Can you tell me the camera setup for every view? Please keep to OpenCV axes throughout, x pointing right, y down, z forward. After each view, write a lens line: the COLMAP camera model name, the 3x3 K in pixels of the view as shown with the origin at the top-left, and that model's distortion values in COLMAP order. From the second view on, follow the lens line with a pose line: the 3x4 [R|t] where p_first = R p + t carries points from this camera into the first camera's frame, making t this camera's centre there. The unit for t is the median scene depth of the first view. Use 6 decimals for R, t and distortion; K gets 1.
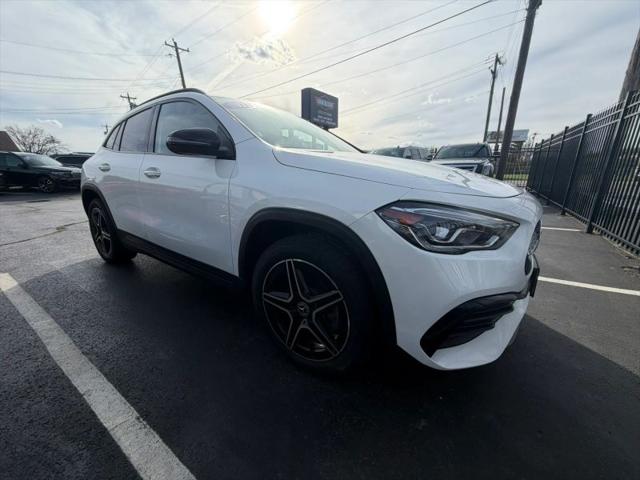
lens RADIAL K [[257.1, 0, 318.1], [0, 257.1, 238.5], [0, 0, 1]] dist [-0.000800, 0.000399]
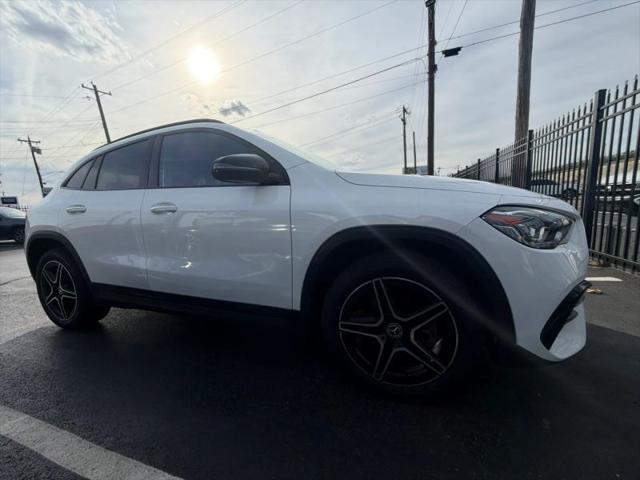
lens RADIAL K [[257.1, 0, 318.1], [0, 257.1, 238.5], [0, 0, 1]] dist [-0.000800, 0.000399]
pose [[0.969885, -0.089779, 0.226411, -0.466897], [0.120297, 0.984864, -0.124790, 0.022640], [-0.211781, 0.148268, 0.966005, 0.086815]]
